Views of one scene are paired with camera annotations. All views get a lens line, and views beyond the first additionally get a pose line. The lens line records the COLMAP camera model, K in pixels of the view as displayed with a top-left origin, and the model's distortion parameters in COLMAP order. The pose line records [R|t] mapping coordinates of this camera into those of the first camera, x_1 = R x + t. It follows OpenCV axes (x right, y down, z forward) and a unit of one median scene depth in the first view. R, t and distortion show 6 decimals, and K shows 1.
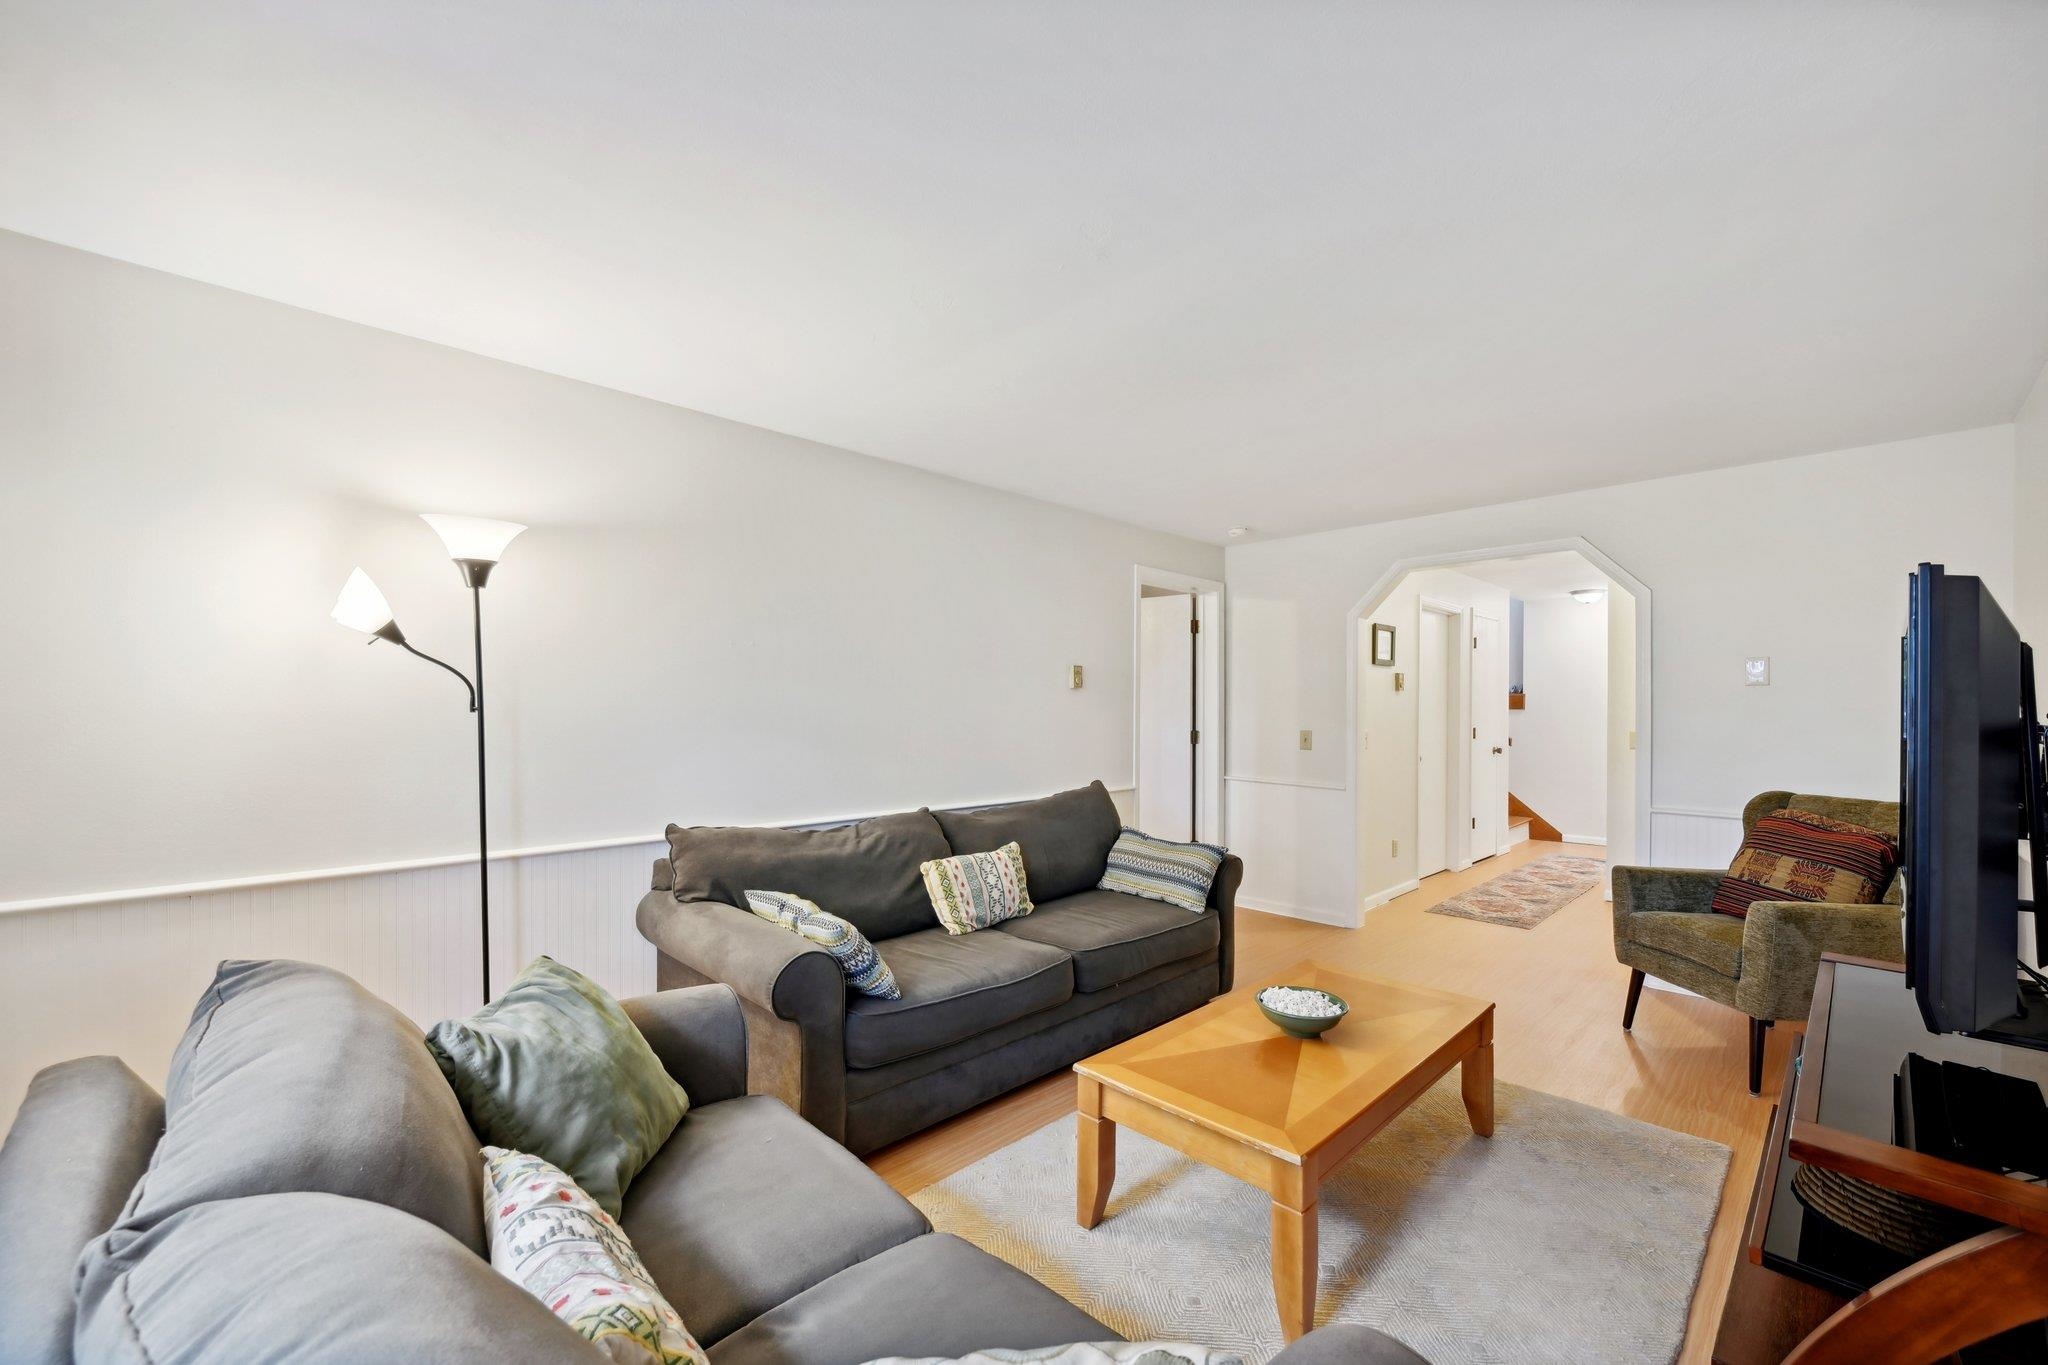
lens RADIAL K [[808.9, 0, 1023.4], [0, 808.9, 702.1], [0, 0, 1]] dist [-0.002796, 0.000193]
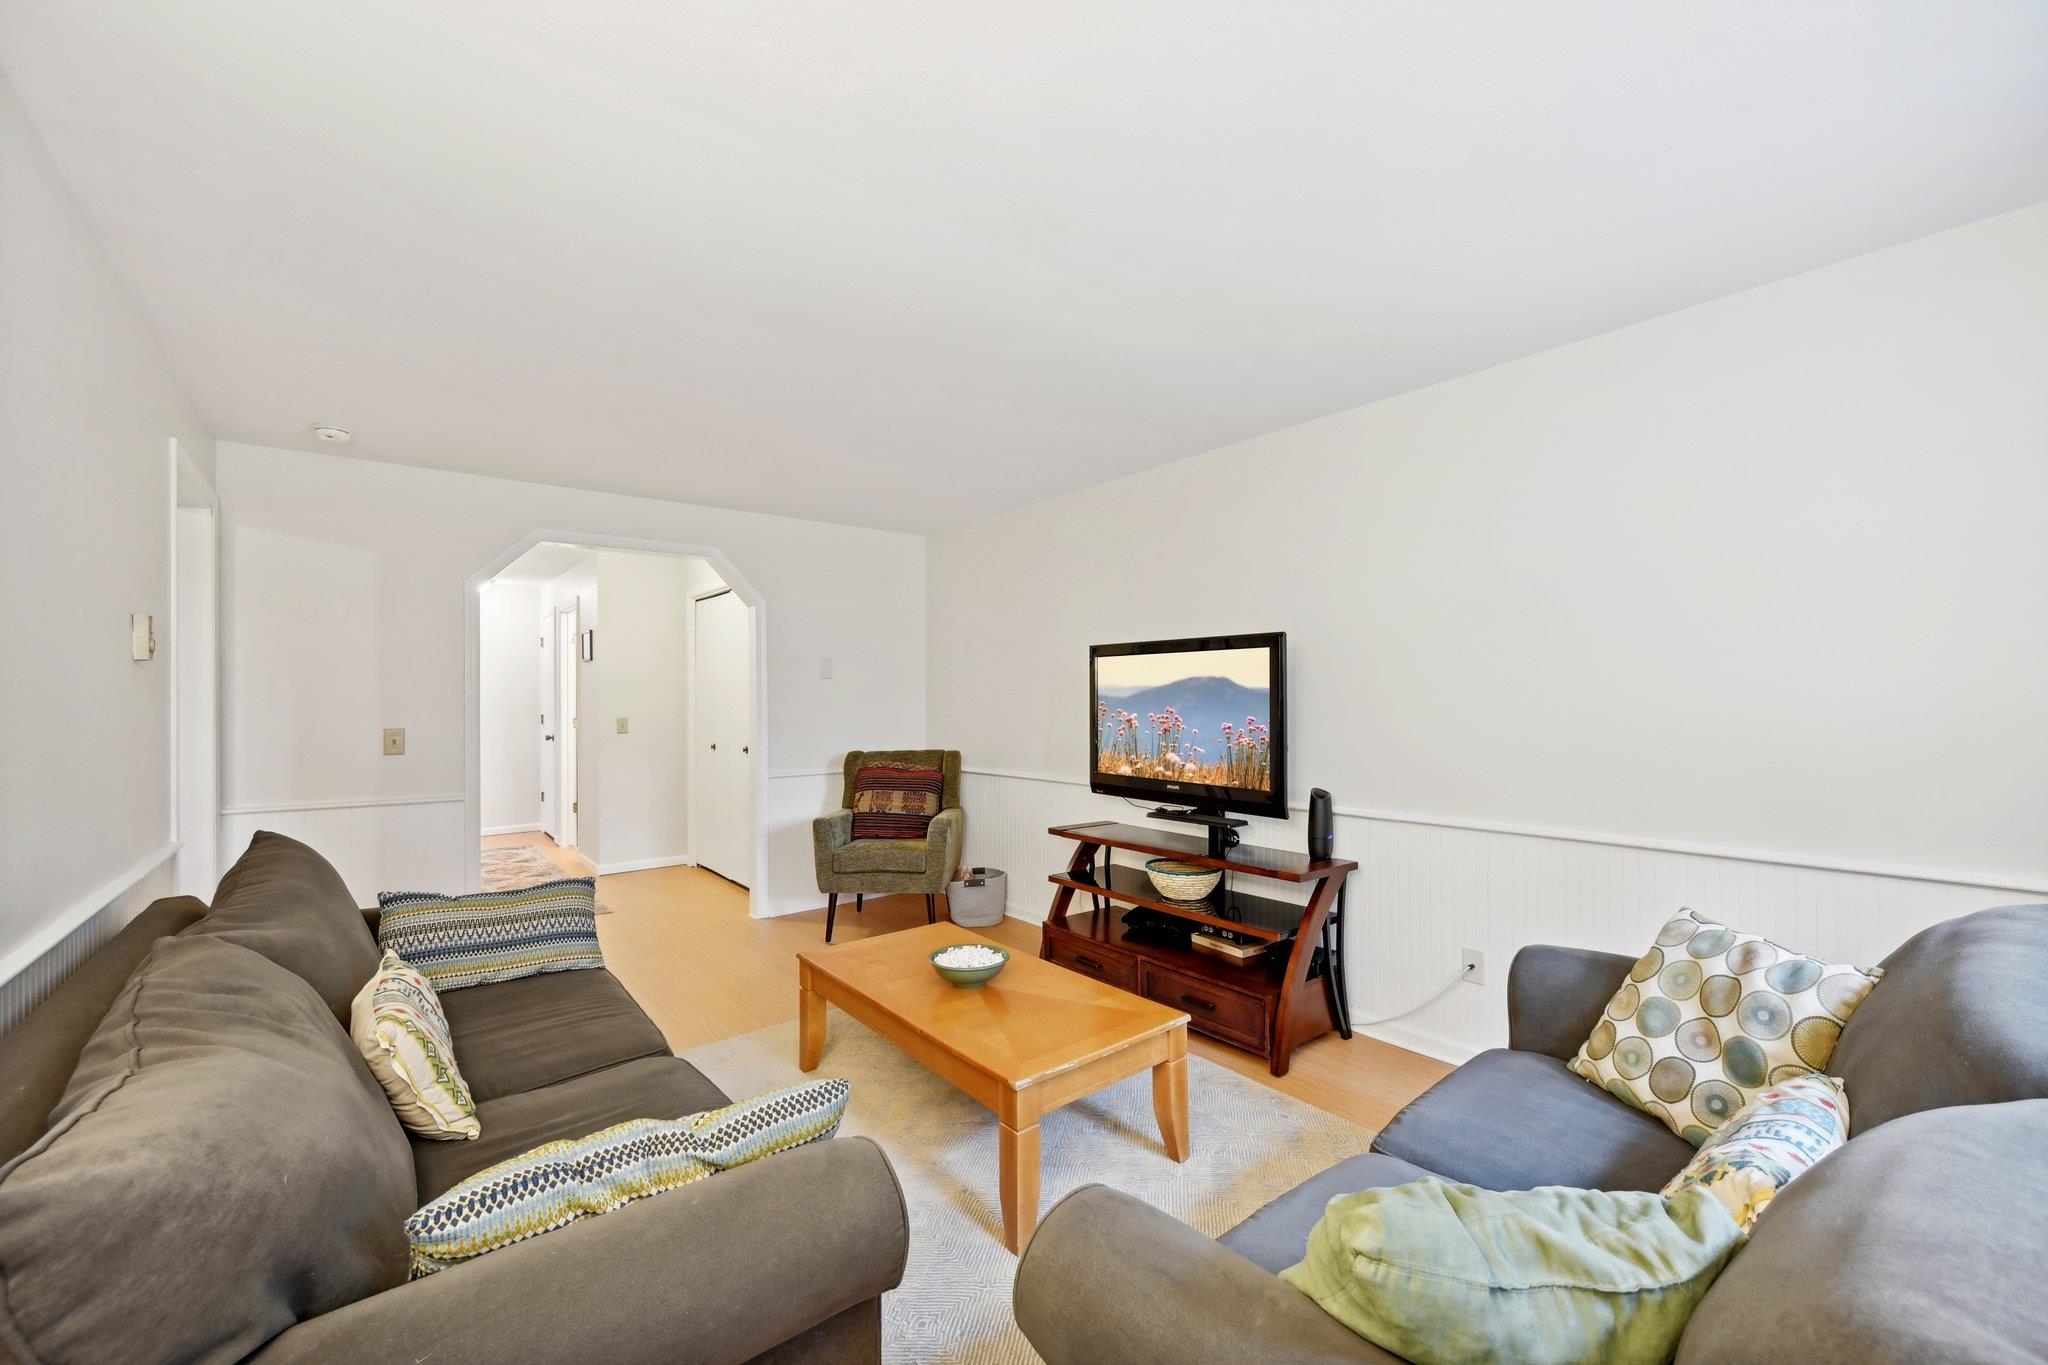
lens RADIAL K [[808.9, 0, 1023.8], [0, 808.9, 687.6], [0, 0, 1]] dist [-0.002796, 0.000193]
pose [[0.081255, 0.009990, 0.996643, -0.530775], [-0.000270, 0.999950, -0.010001, 0.007319], [-0.996693, 0.000543, 0.081253, 0.575326]]
